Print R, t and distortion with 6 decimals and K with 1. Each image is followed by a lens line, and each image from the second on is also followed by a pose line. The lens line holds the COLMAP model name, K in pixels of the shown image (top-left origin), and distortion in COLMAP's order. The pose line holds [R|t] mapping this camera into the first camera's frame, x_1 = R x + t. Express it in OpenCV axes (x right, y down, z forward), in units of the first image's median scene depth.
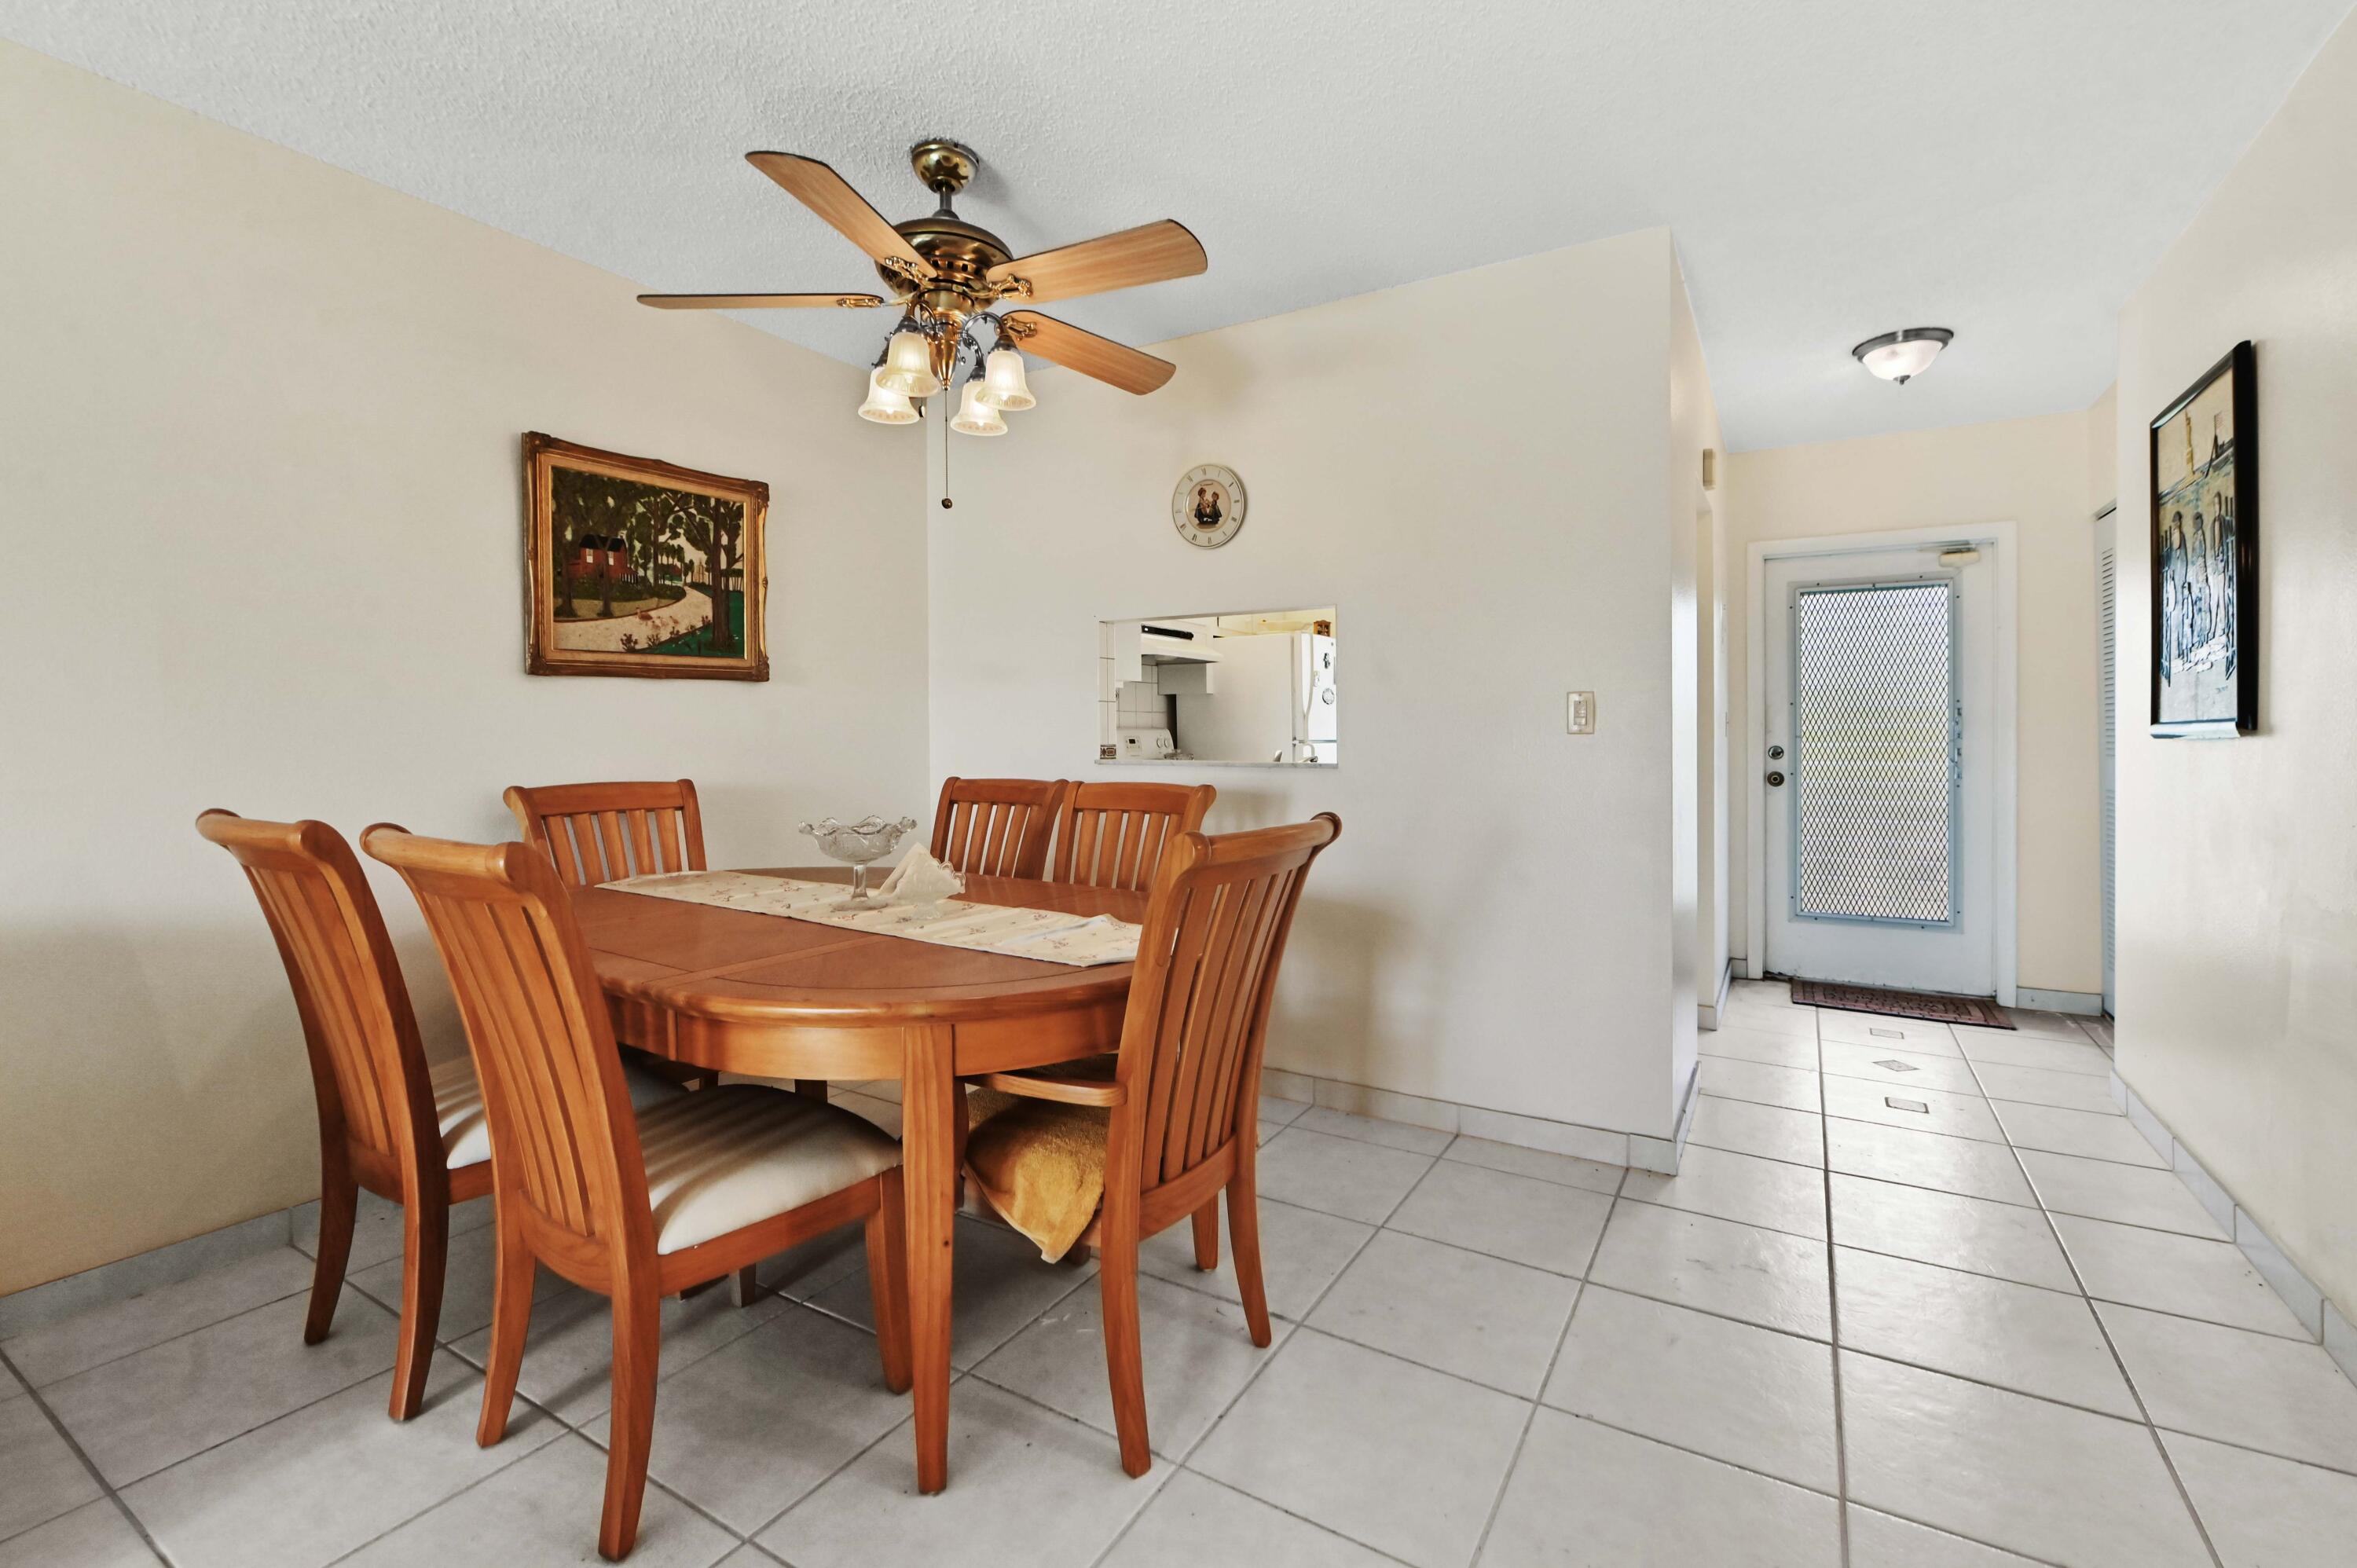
lens RADIAL K [[1008.6, 0, 1188.4], [0, 1008.6, 730.5], [0, 0, 1]] dist [-0.001833, 0.000009]
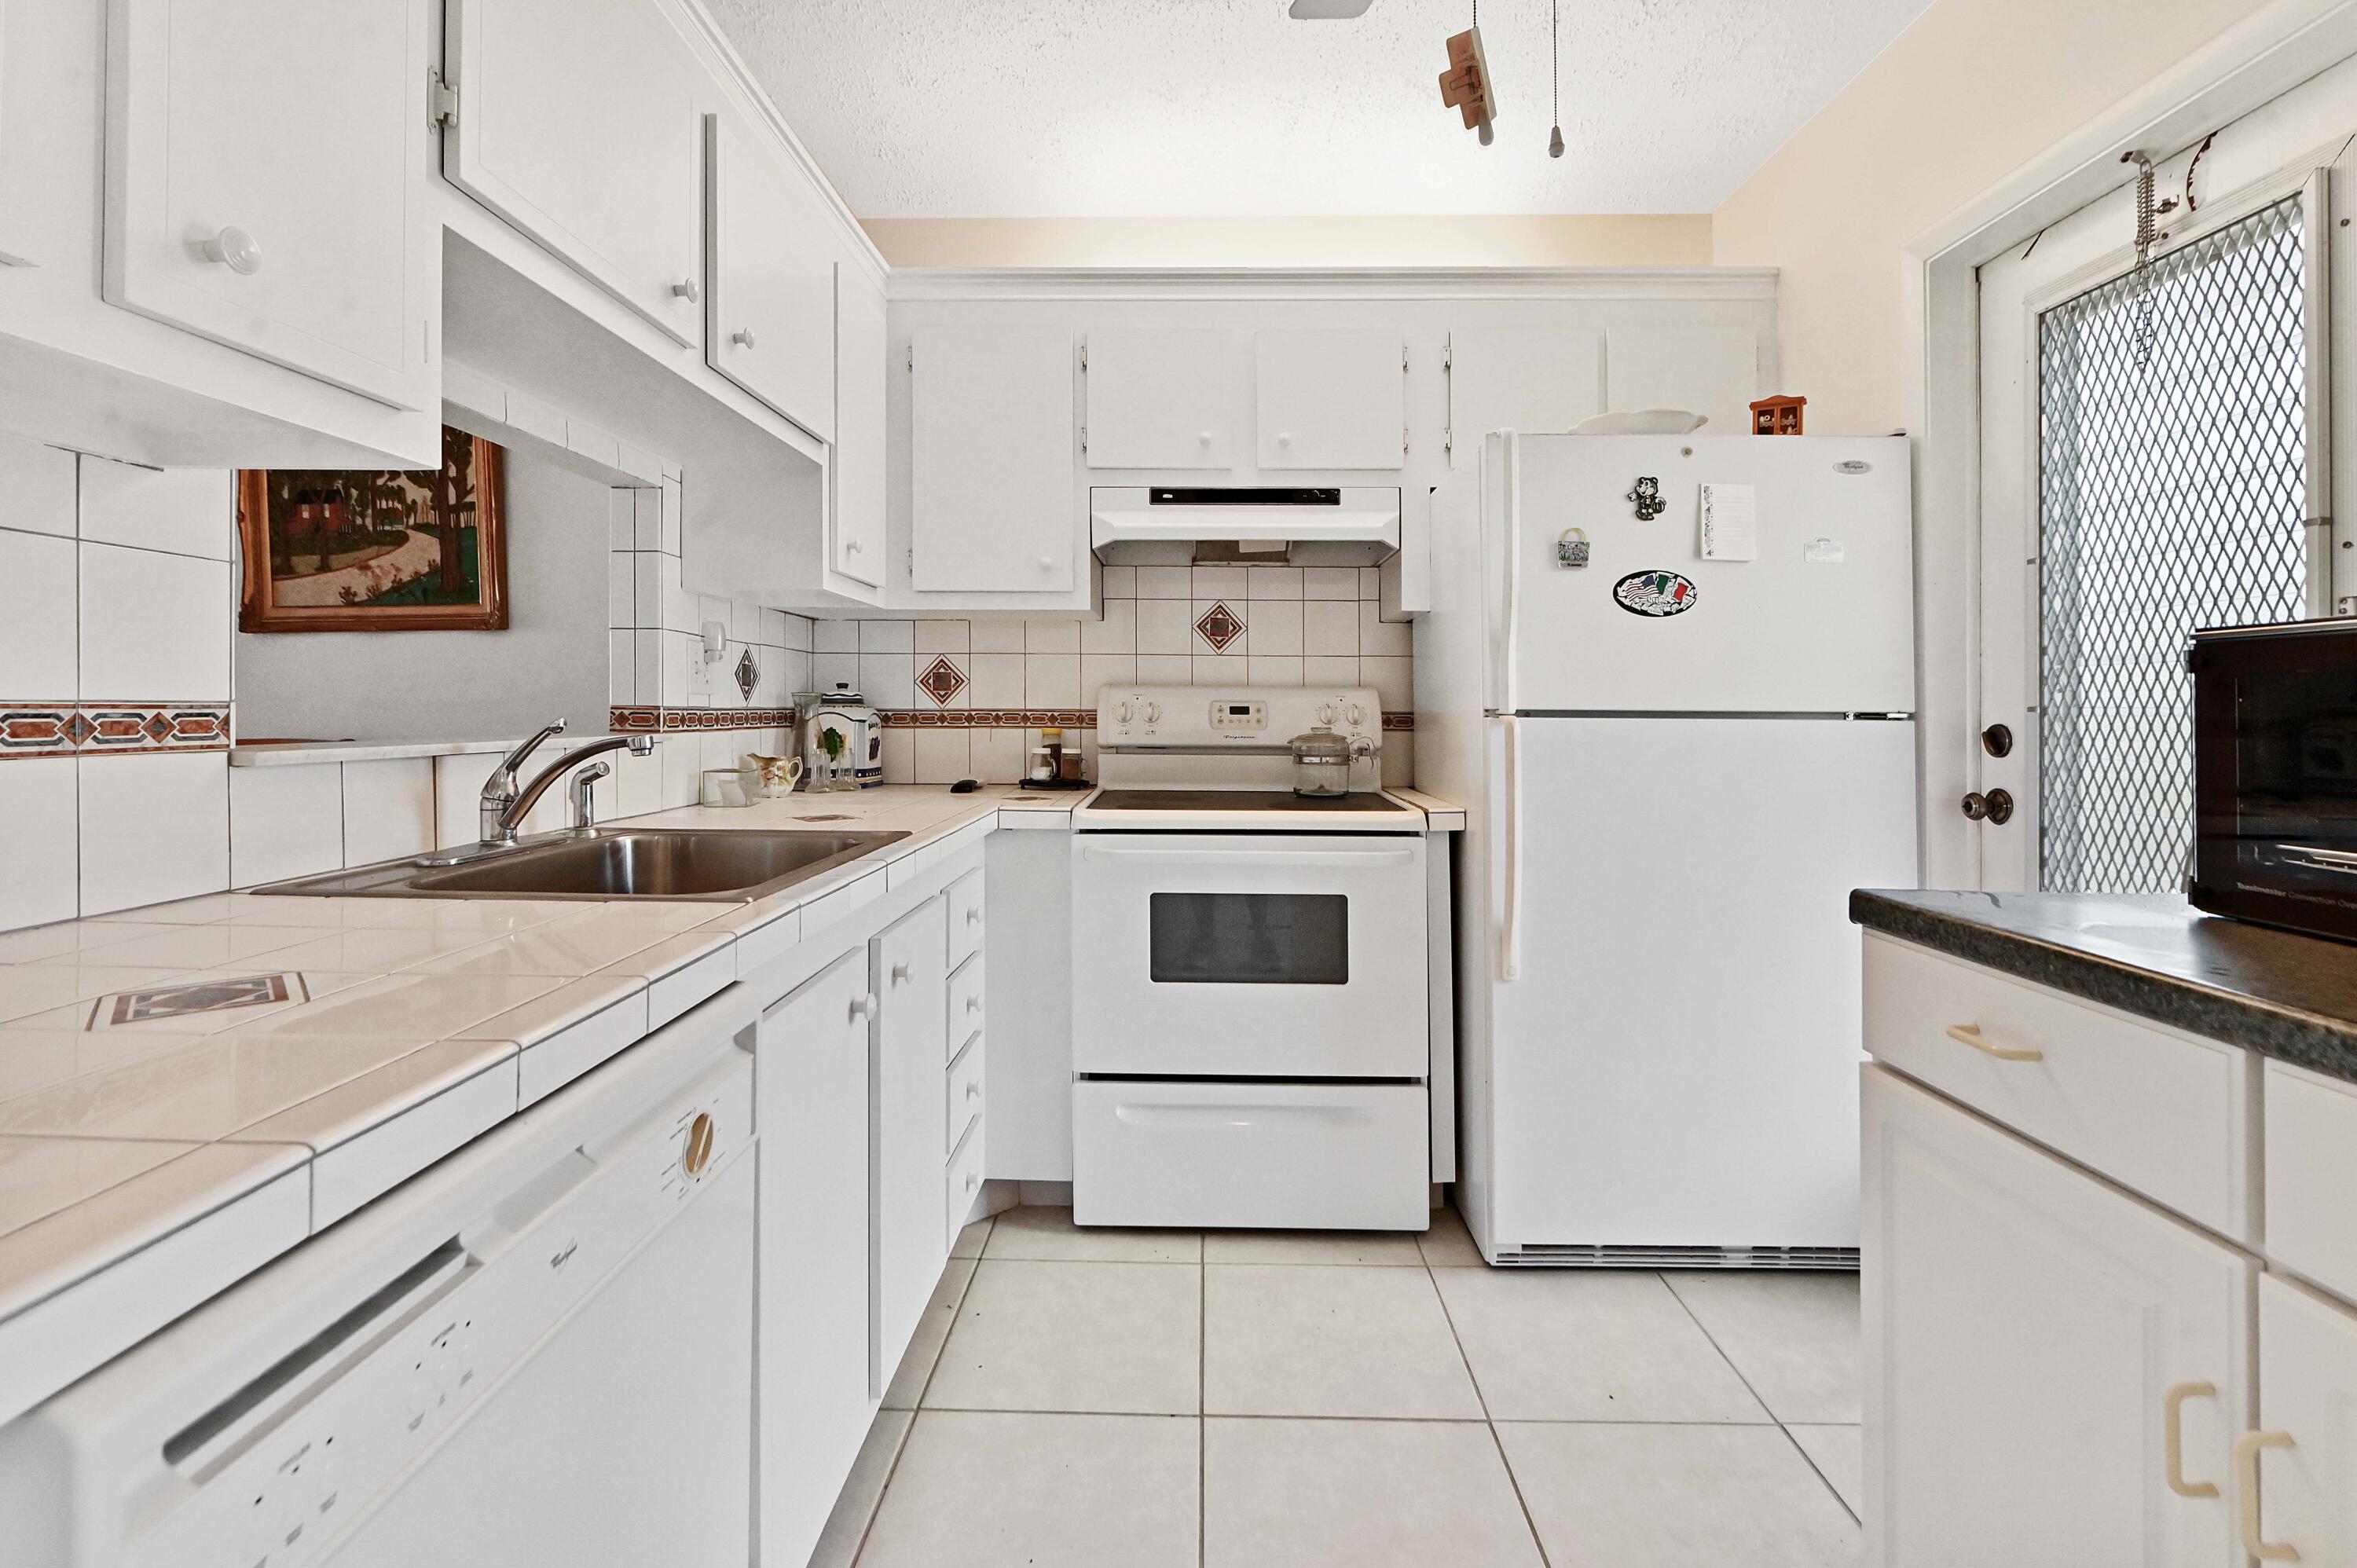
lens RADIAL K [[1008.6, 0, 1172.9], [0, 1008.6, 701.5], [0, 0, 1]] dist [-0.001833, 0.000009]
pose [[0.490735, 0.001964, -0.871307, 0.647863], [-0.007014, 0.999974, -0.001697, 0.009809], [0.871281, 0.006944, 0.490736, 1.173998]]
